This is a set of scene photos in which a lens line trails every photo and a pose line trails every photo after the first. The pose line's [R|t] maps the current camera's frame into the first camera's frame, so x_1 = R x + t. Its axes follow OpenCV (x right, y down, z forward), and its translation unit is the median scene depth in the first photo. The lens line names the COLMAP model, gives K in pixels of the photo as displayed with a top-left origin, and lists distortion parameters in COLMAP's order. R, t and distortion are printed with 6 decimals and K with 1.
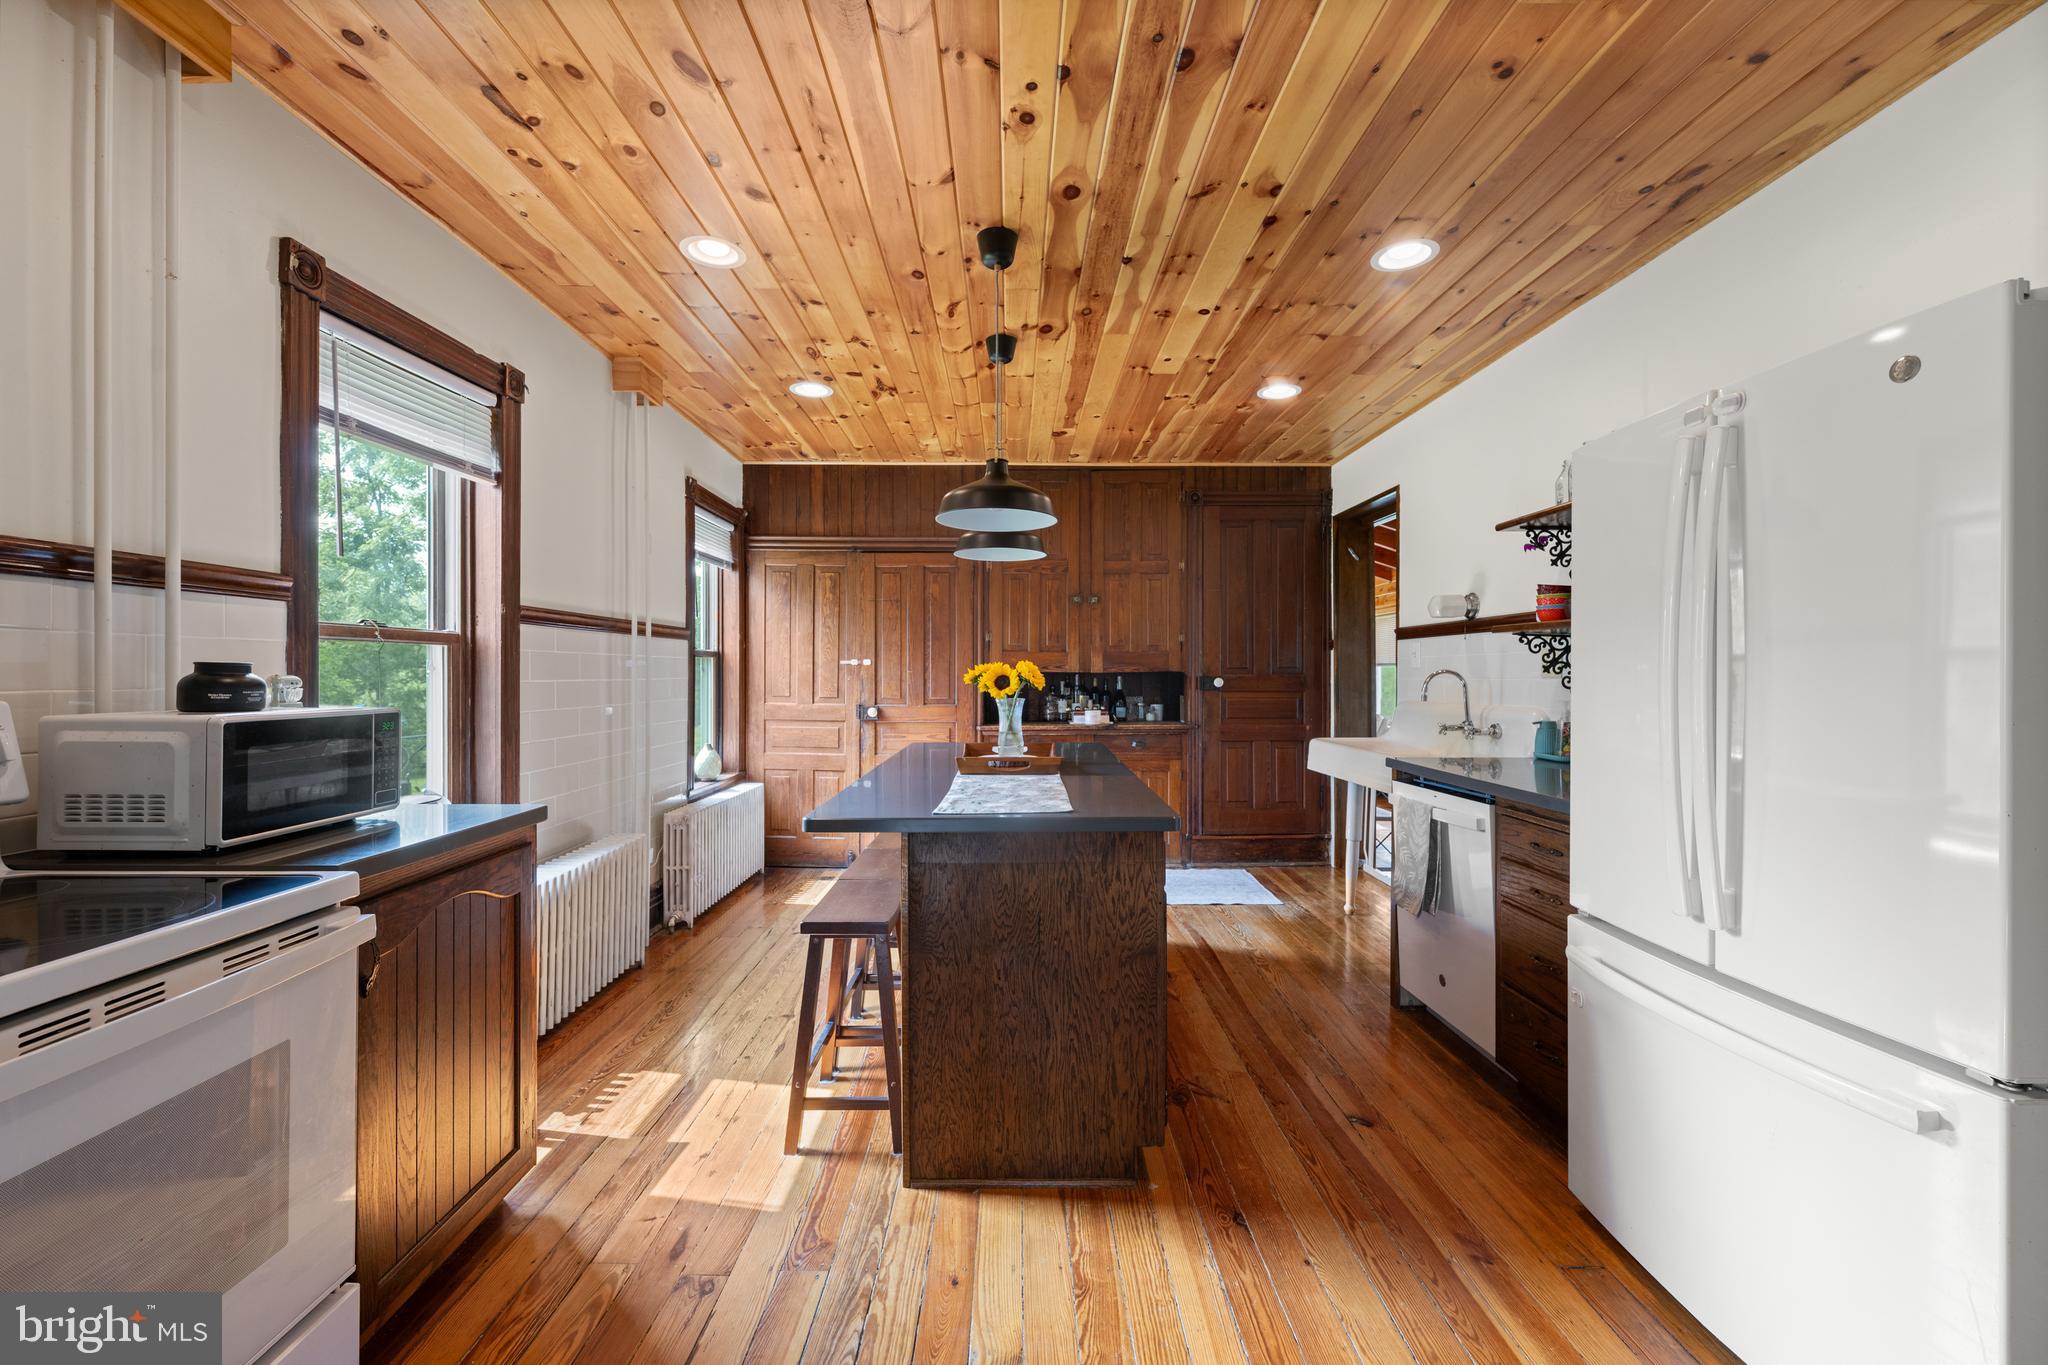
lens RADIAL K [[811.7, 0, 1014.1], [0, 811.7, 675.8], [0, 0, 1]] dist [-0.001216, 0.000331]
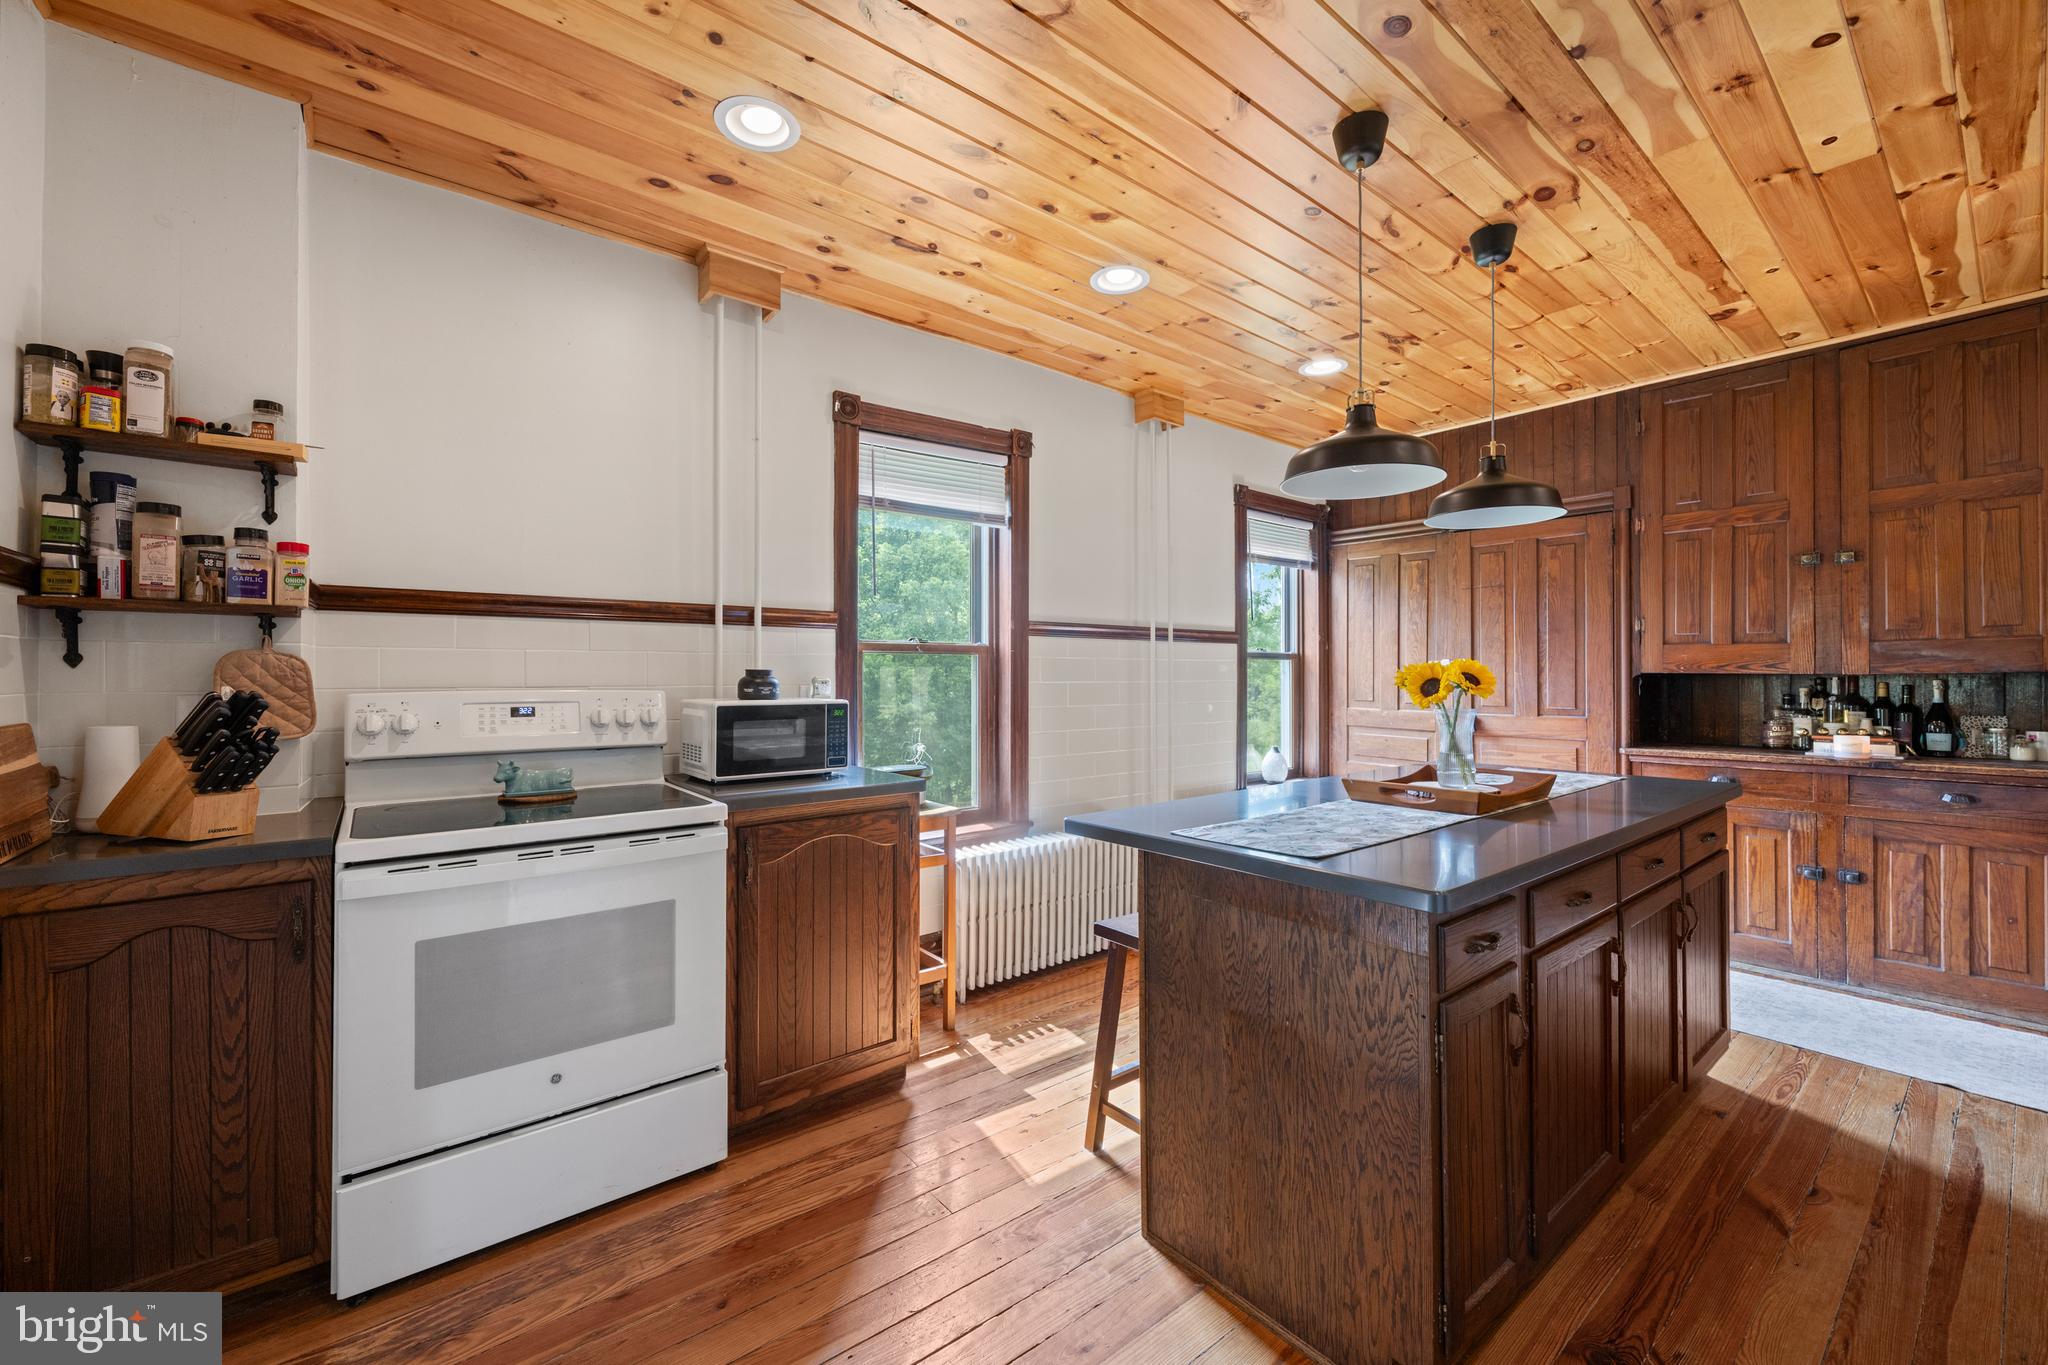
lens RADIAL K [[811.7, 0, 1016.3], [0, 811.7, 670.0], [0, 0, 1]] dist [-0.001216, 0.000331]
pose [[0.619906, -0.006146, -0.784652, 0.323682], [-0.001846, 0.999955, -0.009291, -0.000298], [0.784674, 0.007208, 0.619867, 0.203936]]
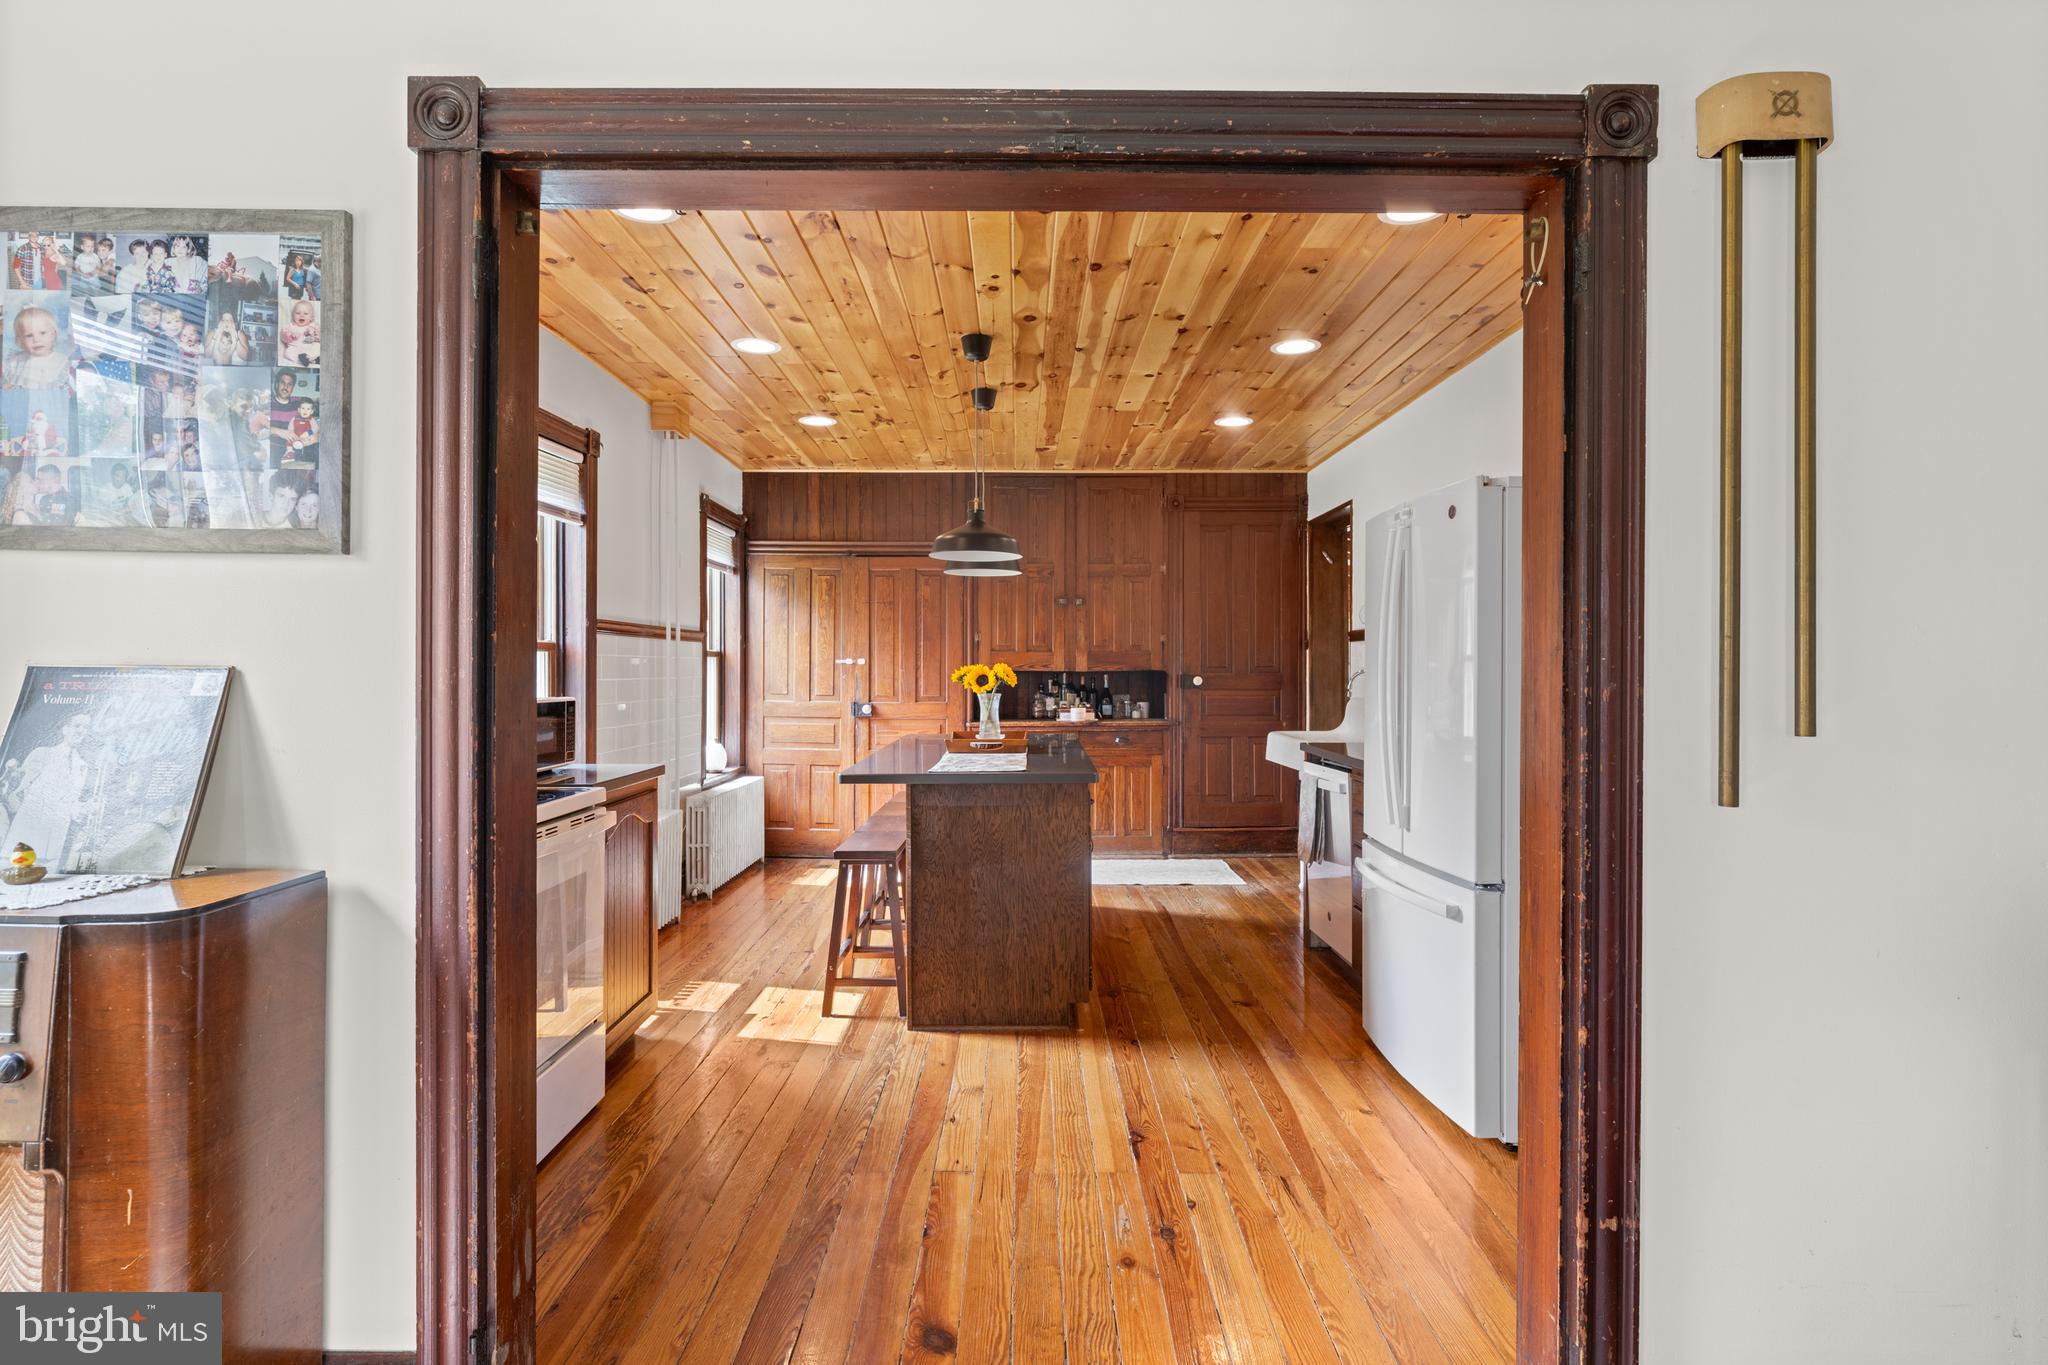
lens RADIAL K [[1018.2, 0, 1013.8], [0, 1018.2, 671.8], [0, 0, 1]] dist [0.001292, 0.000629]
pose [[0.999968, 0.000031, -0.007949, 0.043061], [-0.000038, 1.000000, -0.000966, -0.003715], [0.007949, 0.000966, 0.999968, -0.524121]]
